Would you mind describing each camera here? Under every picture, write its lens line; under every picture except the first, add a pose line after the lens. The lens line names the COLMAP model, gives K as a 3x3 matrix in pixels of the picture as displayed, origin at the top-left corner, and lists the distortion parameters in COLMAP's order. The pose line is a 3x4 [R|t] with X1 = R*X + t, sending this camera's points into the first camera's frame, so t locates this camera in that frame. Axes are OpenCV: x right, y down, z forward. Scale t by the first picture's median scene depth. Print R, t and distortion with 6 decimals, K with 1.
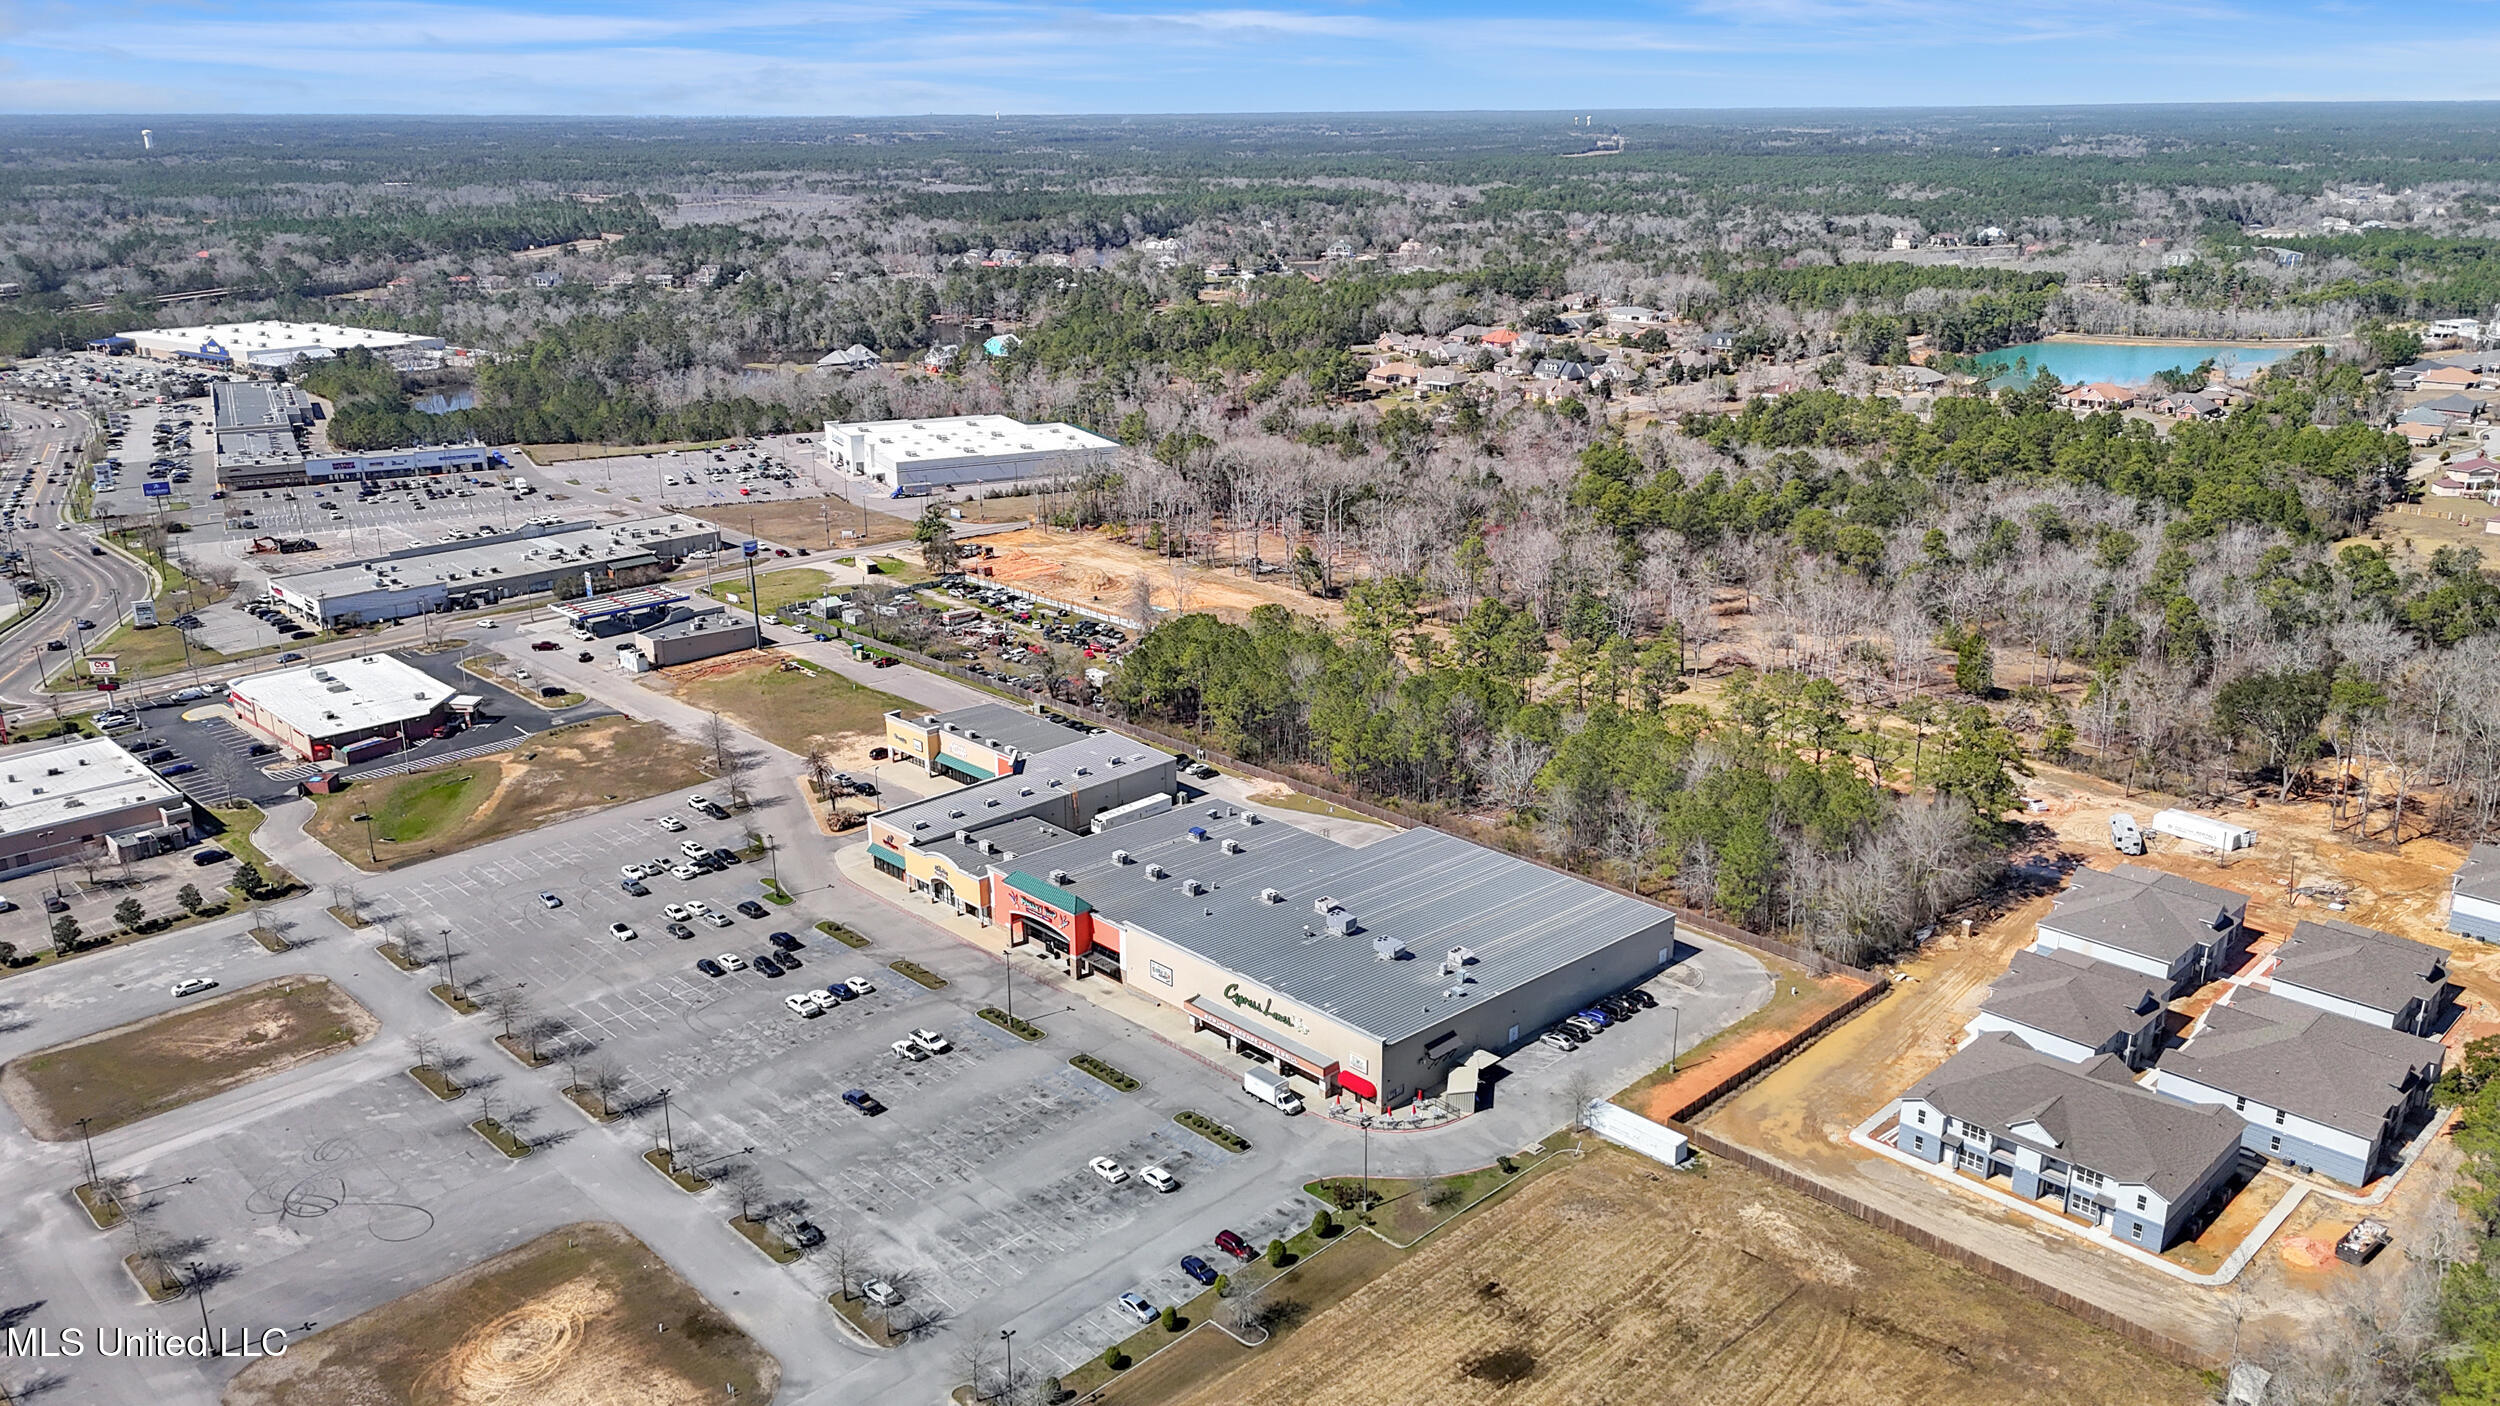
lens RADIAL K [[1833.5, 0, 1250.0], [0, 1833.5, 703.0], [0, 0, 1]] dist [0.093639, -0.100358]
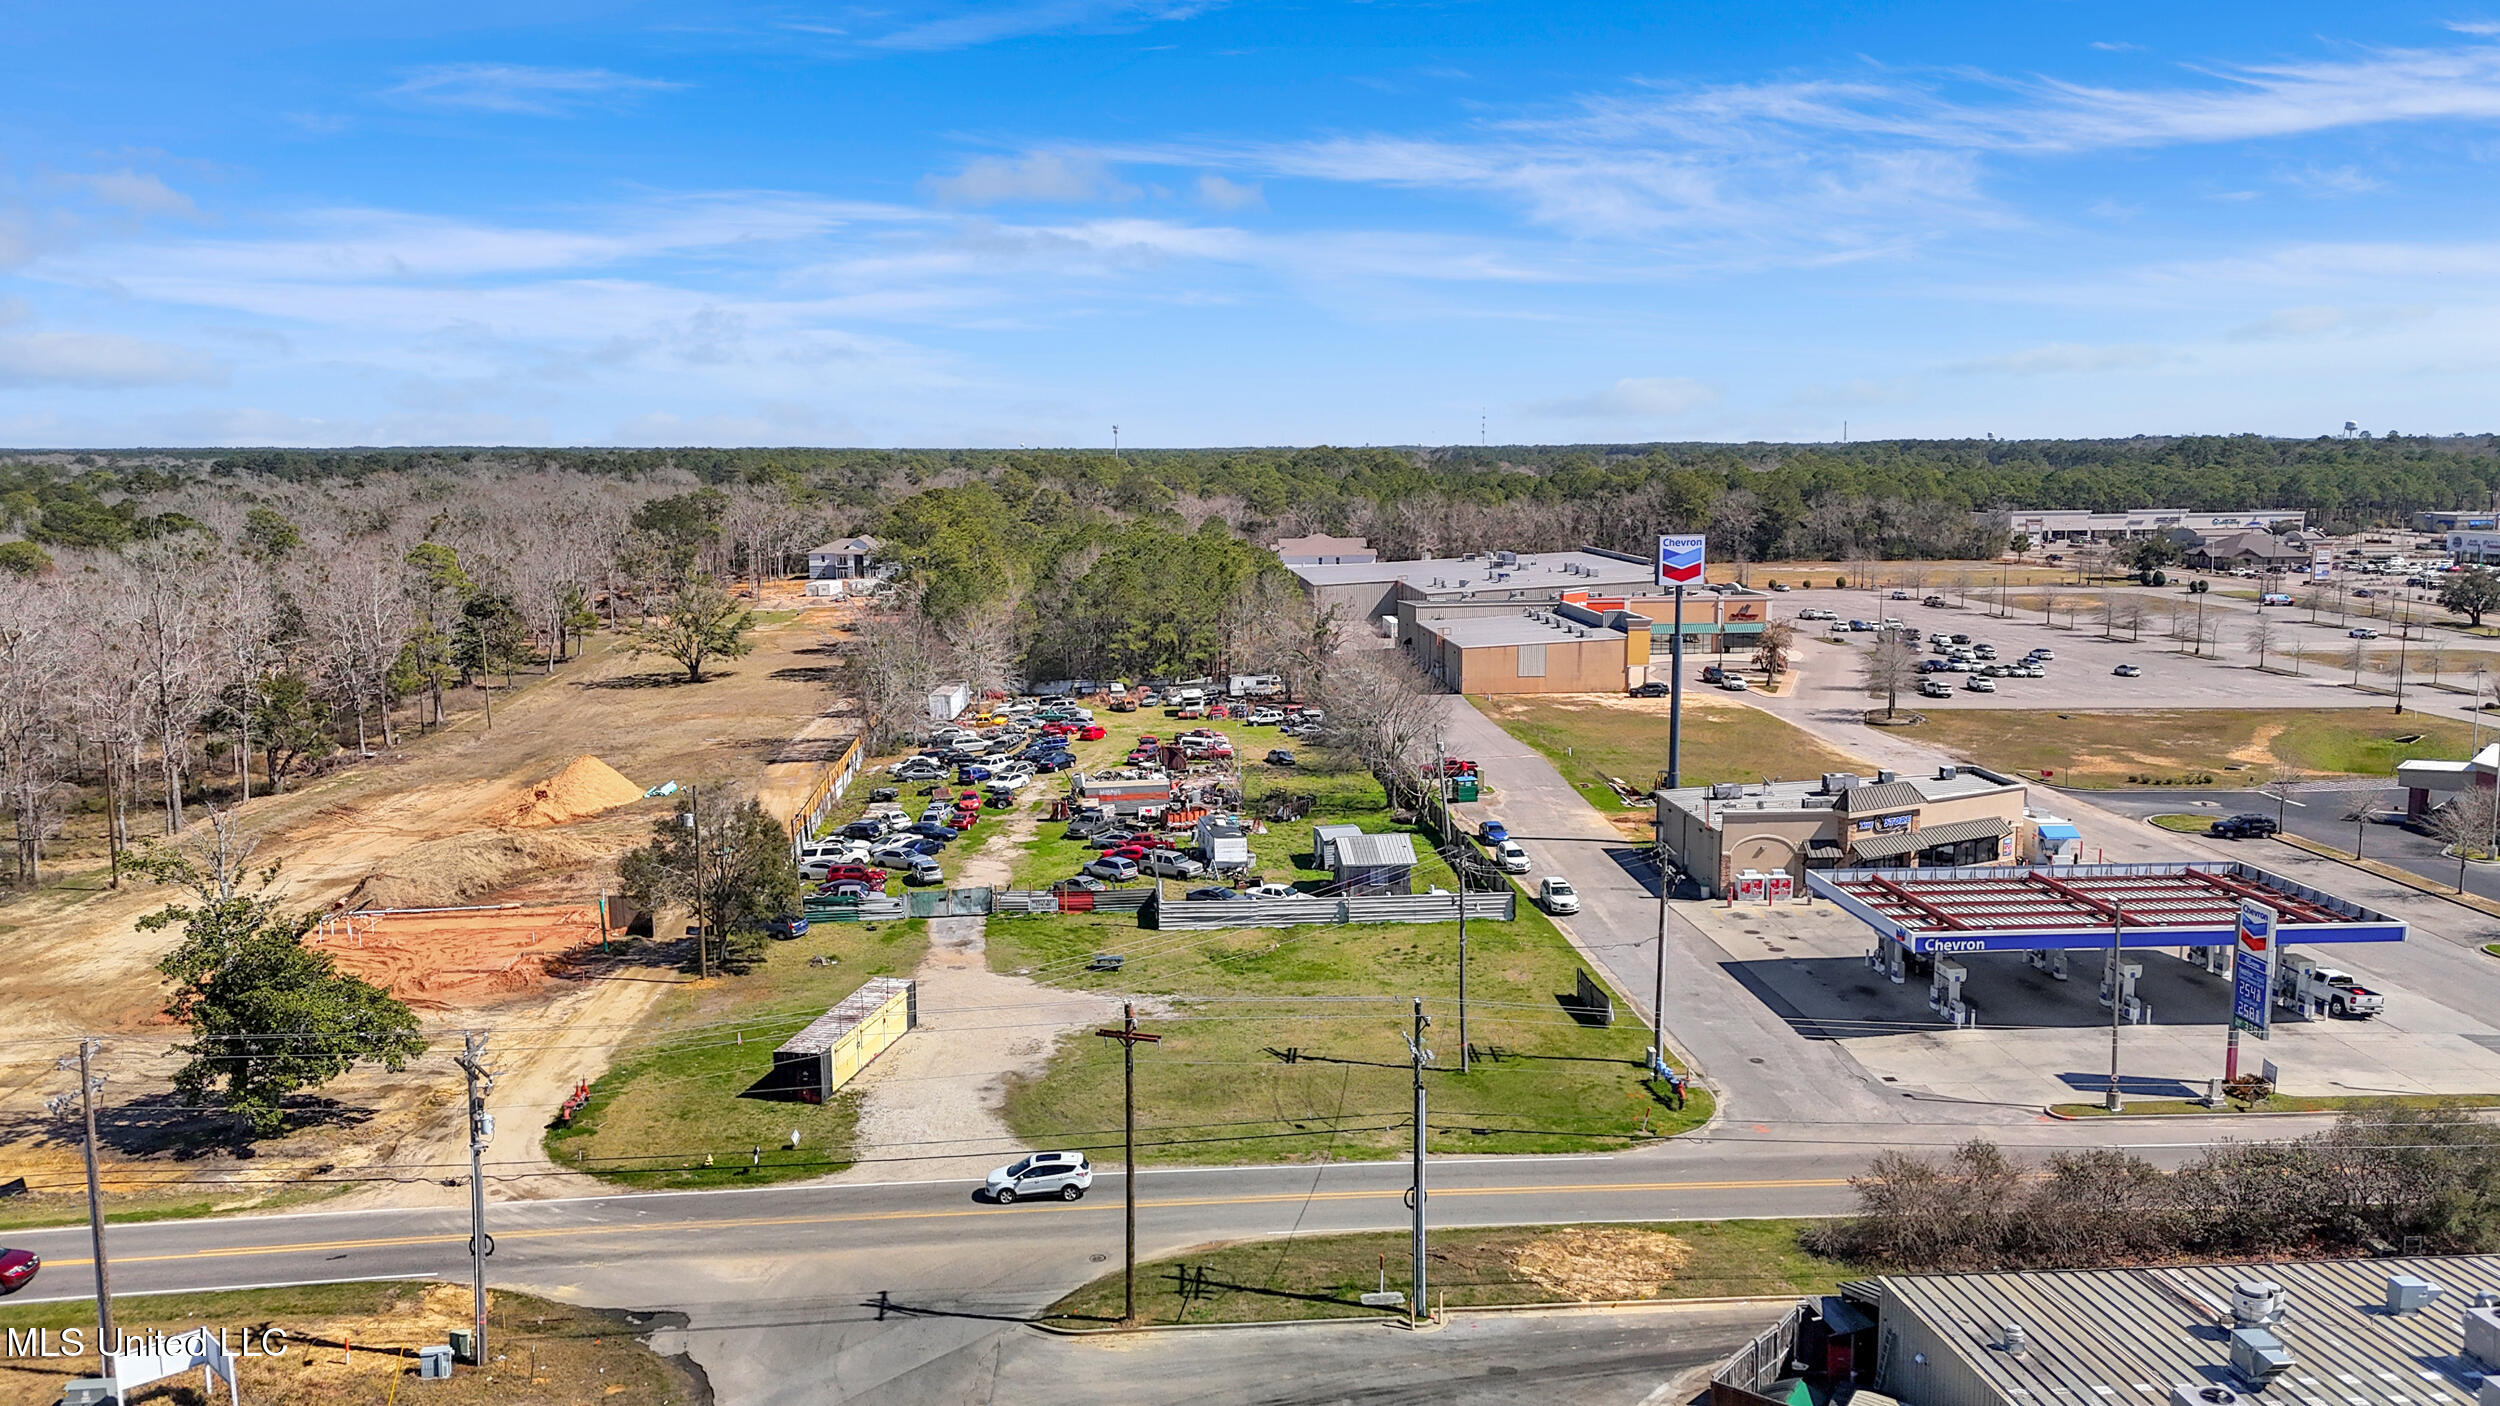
lens RADIAL K [[1833.5, 0, 1250.0], [0, 1833.5, 703.0], [0, 0, 1]] dist [0.093639, -0.100358]
pose [[-0.763562, -0.079200, 0.640859, -0.562992], [0.208330, 0.909166, 0.360577, -0.262450], [-0.611205, 0.408833, -0.677705, 1.673416]]
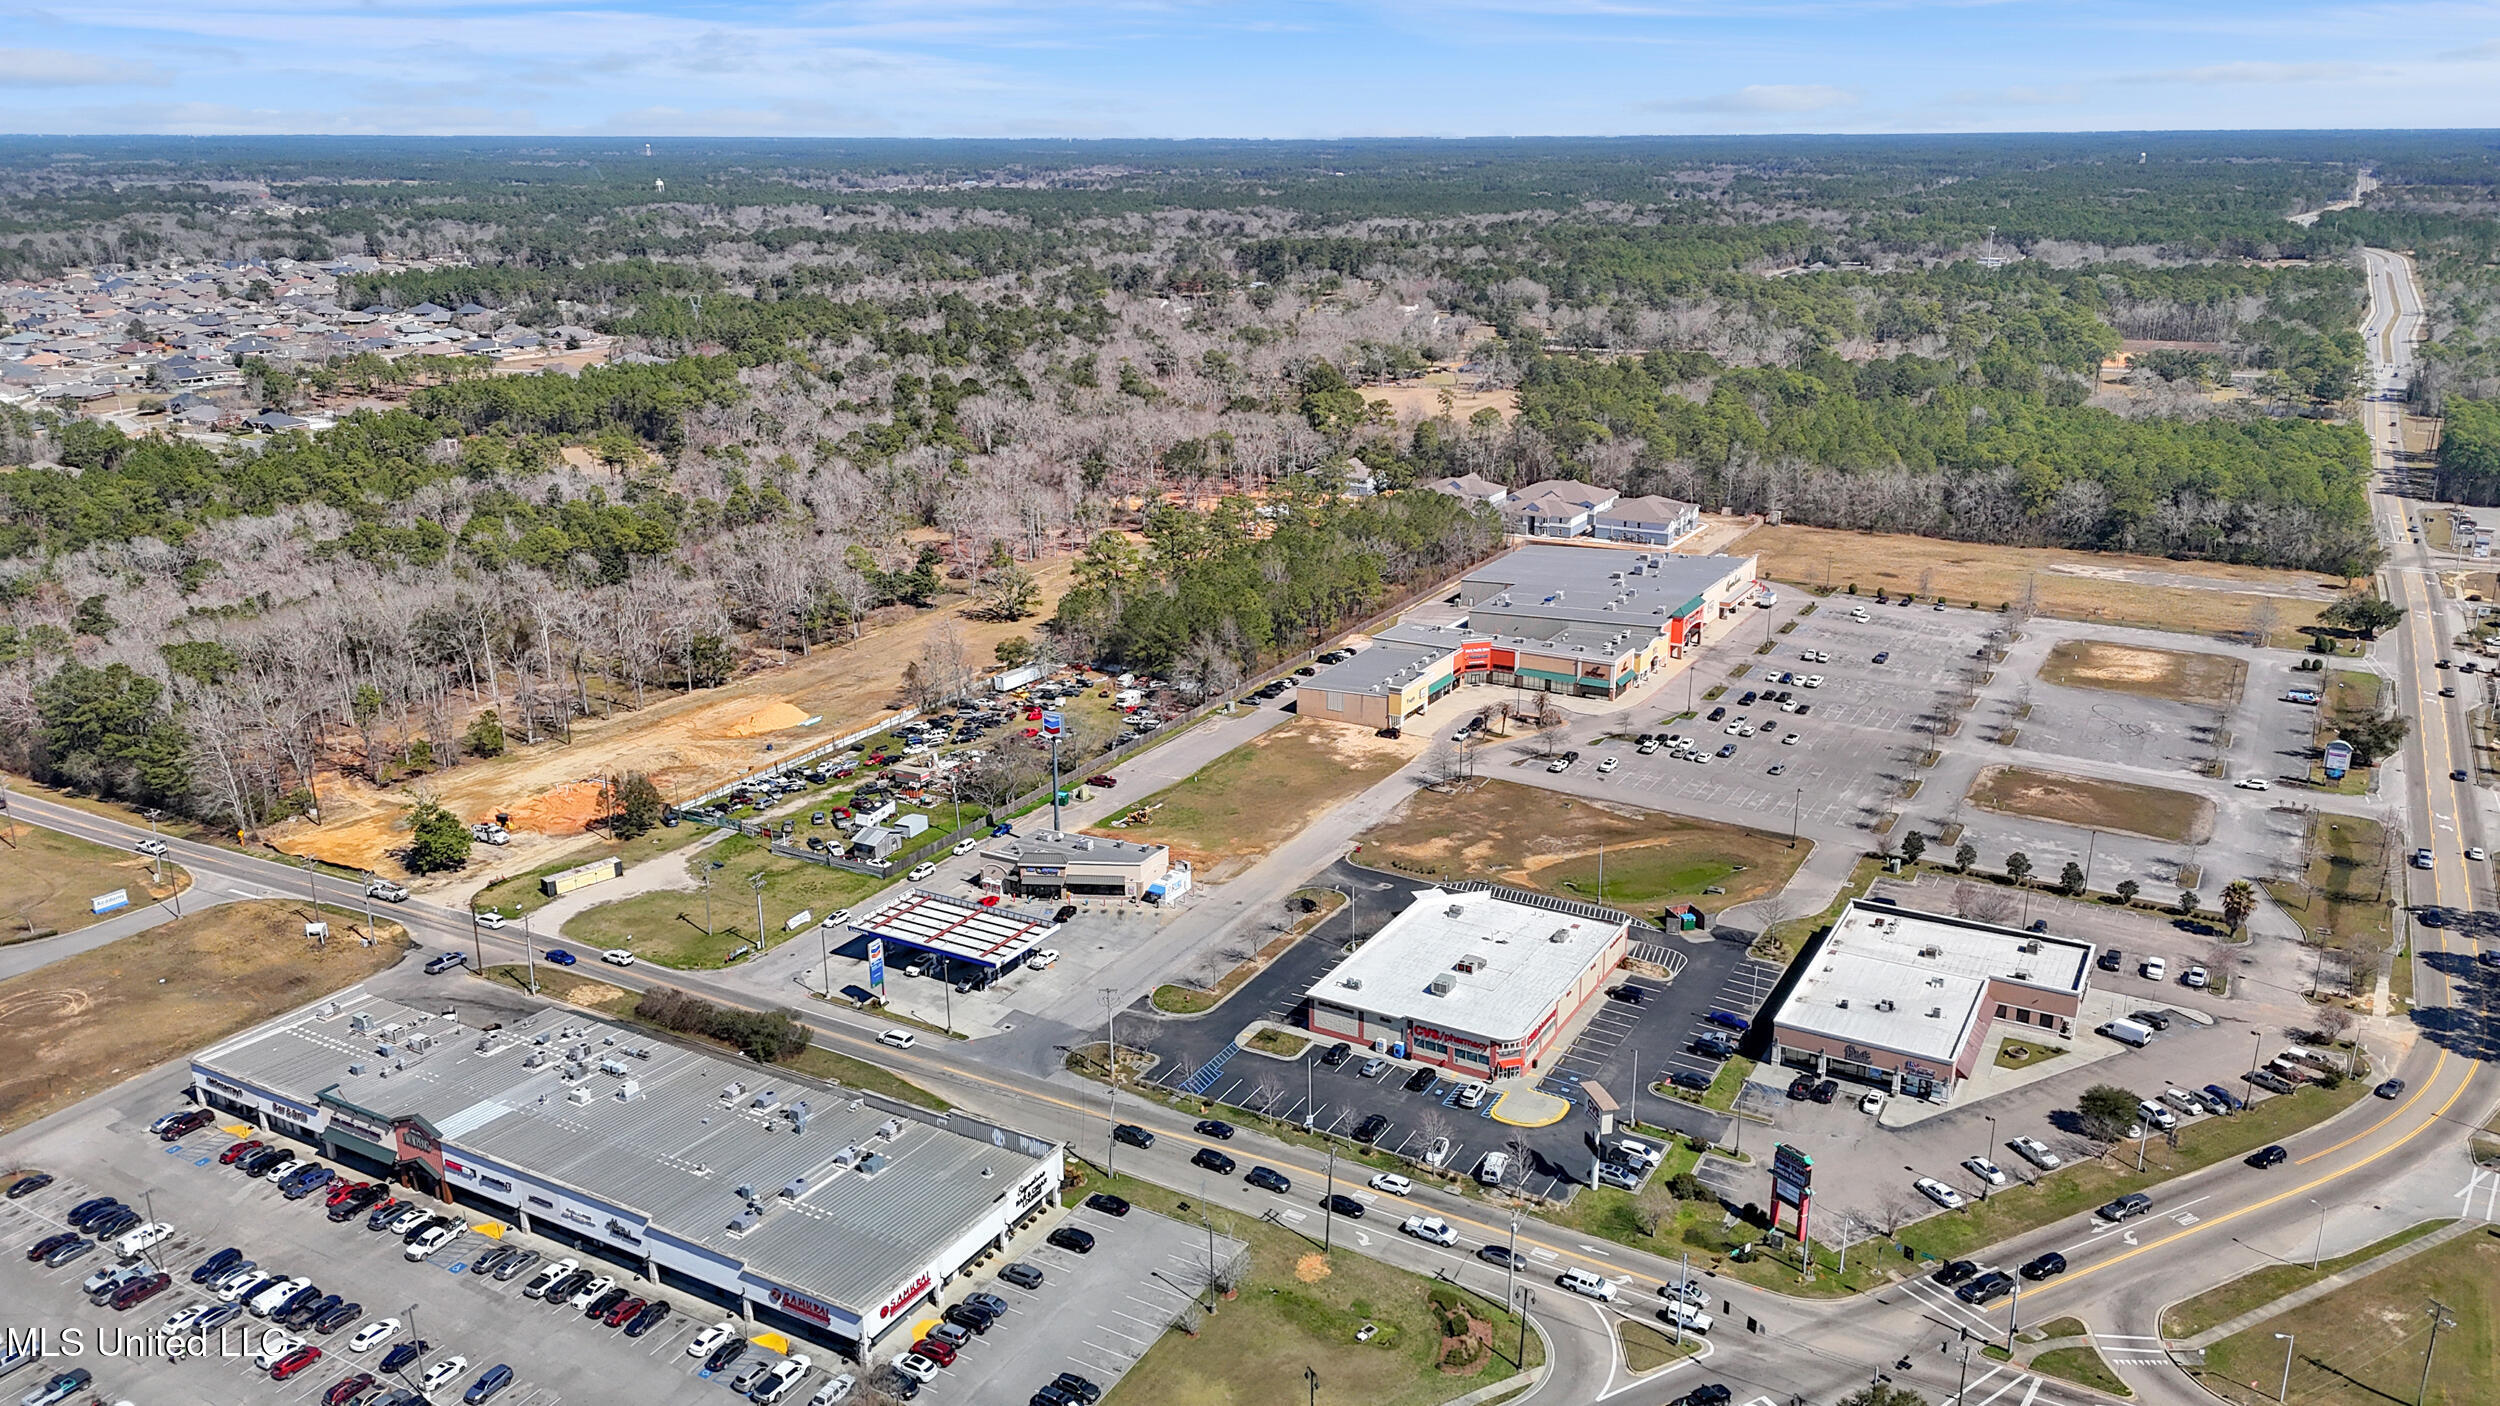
lens RADIAL K [[1833.5, 0, 1250.0], [0, 1833.5, 703.0], [0, 0, 1]] dist [0.093639, -0.100358]
pose [[-0.270367, -0.278332, 0.921647, -1.252517], [0.300827, 0.884944, 0.355496, -0.425087], [-0.914552, 0.373371, -0.155530, 1.332179]]
